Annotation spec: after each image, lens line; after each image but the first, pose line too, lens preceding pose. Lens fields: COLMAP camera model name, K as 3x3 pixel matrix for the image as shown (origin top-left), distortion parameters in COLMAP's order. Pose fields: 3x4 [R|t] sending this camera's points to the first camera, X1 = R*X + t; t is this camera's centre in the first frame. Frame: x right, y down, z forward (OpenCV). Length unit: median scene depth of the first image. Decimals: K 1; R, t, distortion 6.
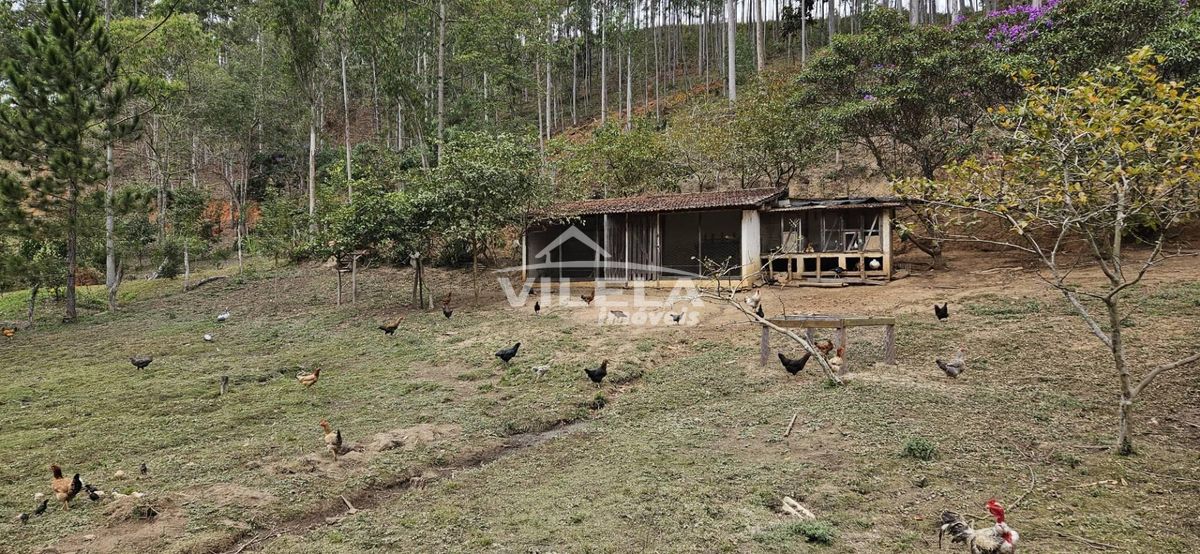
lens RADIAL K [[786.9, 0, 600.3], [0, 786.9, 275.3], [0, 0, 1]] dist [0.050121, -0.040252]
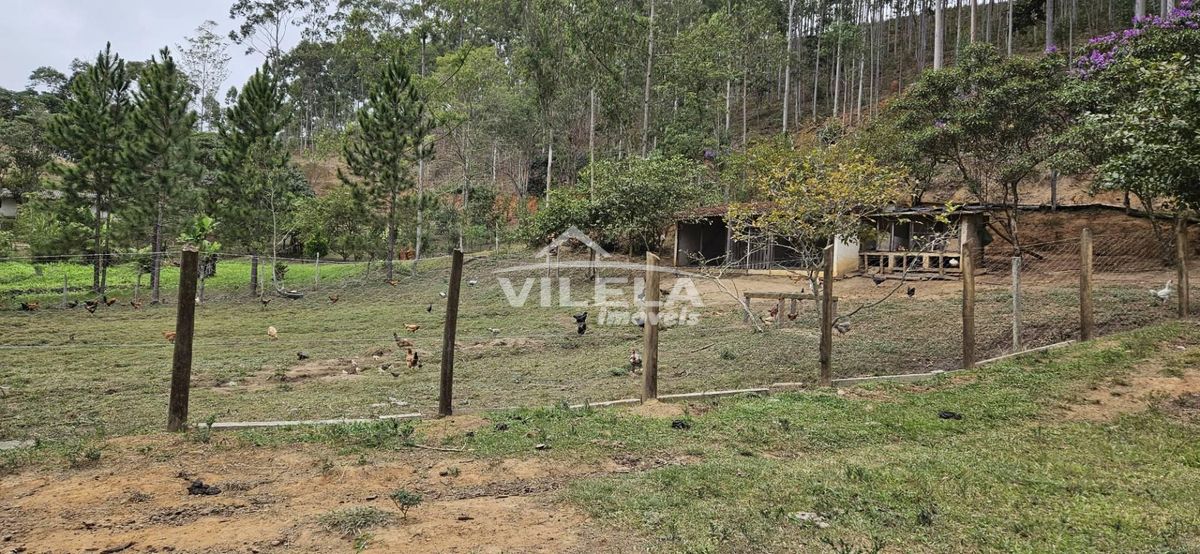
lens RADIAL K [[786.9, 0, 583.6], [0, 786.9, 268.9], [0, 0, 1]] dist [0.050121, -0.040252]
pose [[0.929730, 0.039505, -0.366116, 0.235442], [-0.038000, 0.999214, 0.011320, 0.002333], [0.366275, 0.003388, 0.930500, -0.265675]]
